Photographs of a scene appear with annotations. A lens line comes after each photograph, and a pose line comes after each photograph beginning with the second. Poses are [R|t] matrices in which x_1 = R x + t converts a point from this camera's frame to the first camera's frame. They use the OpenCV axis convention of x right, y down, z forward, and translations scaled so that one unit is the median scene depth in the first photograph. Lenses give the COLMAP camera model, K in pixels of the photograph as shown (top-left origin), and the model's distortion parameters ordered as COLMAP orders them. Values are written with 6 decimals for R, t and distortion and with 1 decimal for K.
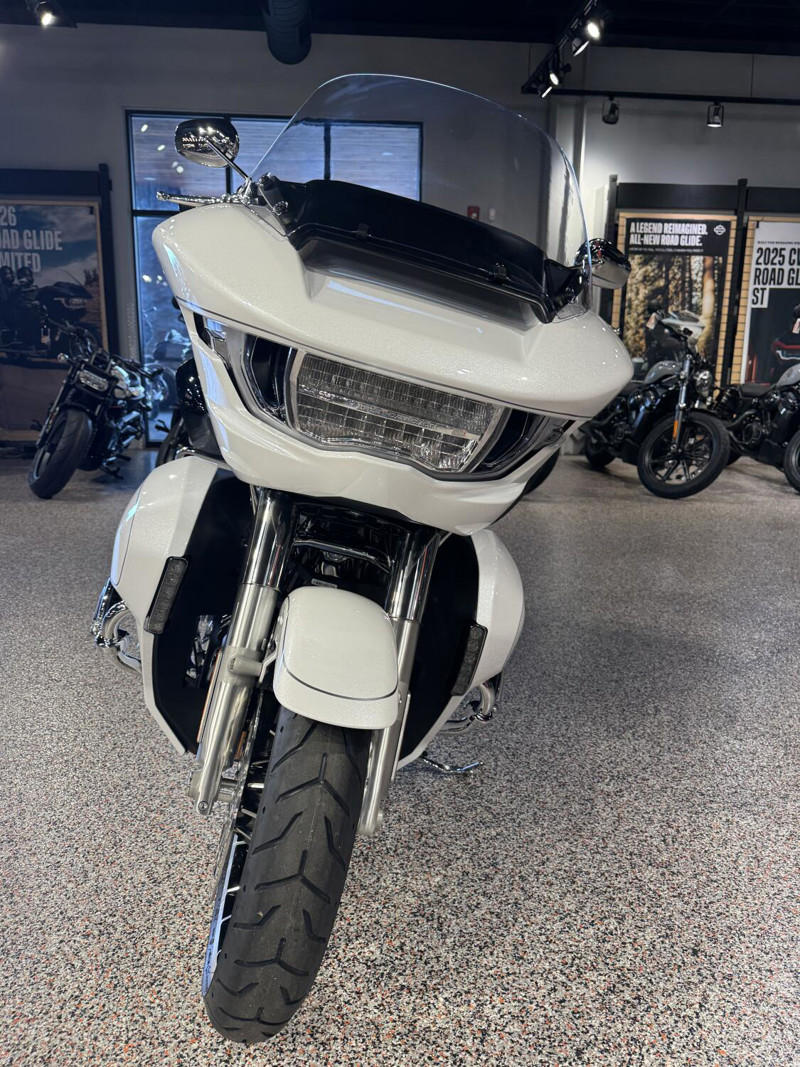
lens RADIAL K [[834.1, 0, 400.0], [0, 834.1, 533.5], [0, 0, 1]] dist [0.091311, -0.133009]
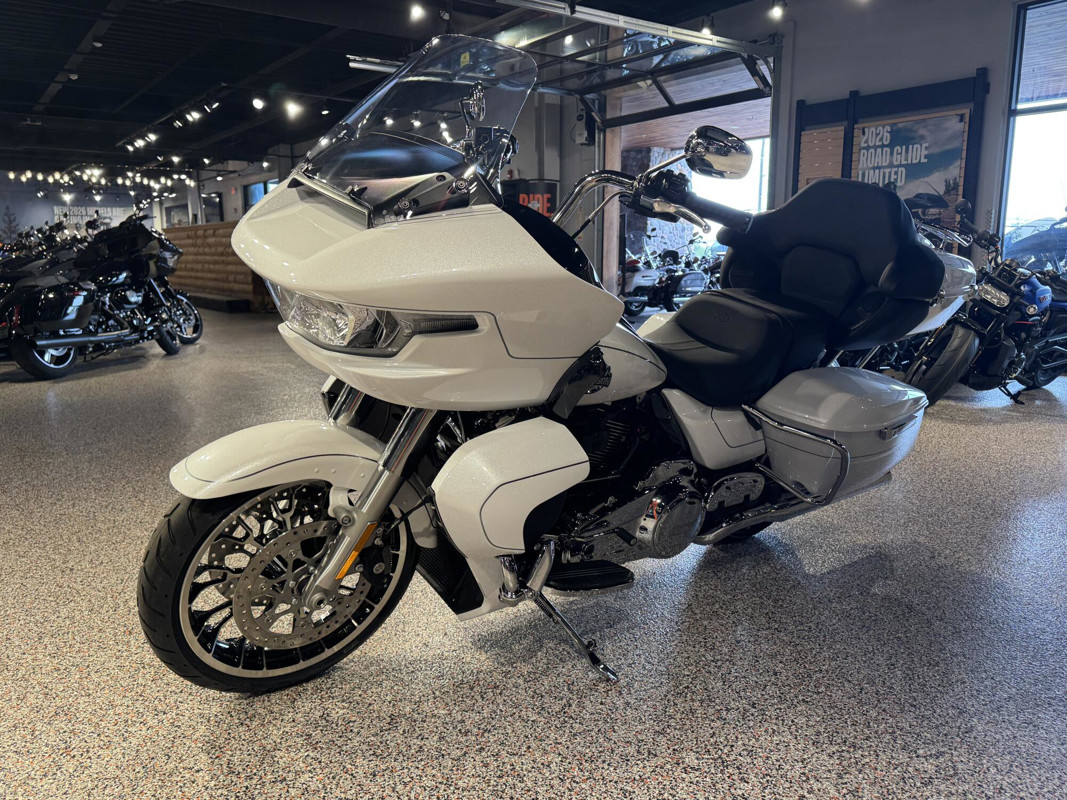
lens RADIAL K [[834.1, 0, 530.3], [0, 834.1, 402.9], [0, 0, 1]] dist [0.091311, -0.133009]
pose [[0.506549, 0.136973, -0.851262, 0.258766], [-0.179681, 0.982394, 0.051153, -0.020486], [0.843281, 0.127044, 0.522242, 0.114858]]
